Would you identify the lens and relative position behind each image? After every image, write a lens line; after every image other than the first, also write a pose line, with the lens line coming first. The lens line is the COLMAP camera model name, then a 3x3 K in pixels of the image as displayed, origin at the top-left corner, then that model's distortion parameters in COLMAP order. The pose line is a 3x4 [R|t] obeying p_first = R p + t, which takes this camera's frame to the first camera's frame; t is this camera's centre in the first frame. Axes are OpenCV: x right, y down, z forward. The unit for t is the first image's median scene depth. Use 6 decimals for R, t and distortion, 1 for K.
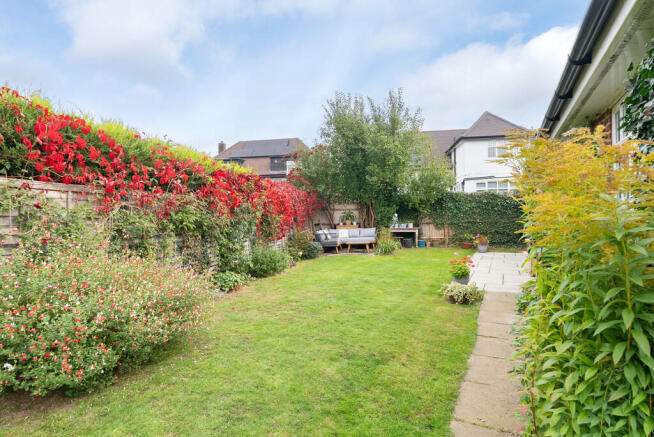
lens RADIAL K [[324.2, 0, 328.9], [0, 324.2, 219.2], [0, 0, 1]] dist [0.001059, 0.000025]
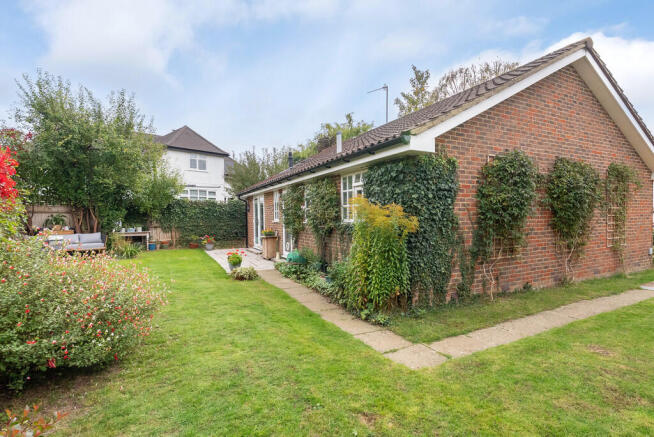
lens RADIAL K [[295.0, 0, 327.6], [0, 295.0, 220.4], [0, 0, 1]] dist [-0.017019, -0.000329]
pose [[0.620099, 0.002388, 0.784520, -0.101799], [0.004616, 0.999967, -0.006692, -0.000289], [-0.784510, 0.007771, 0.620067, -0.030875]]
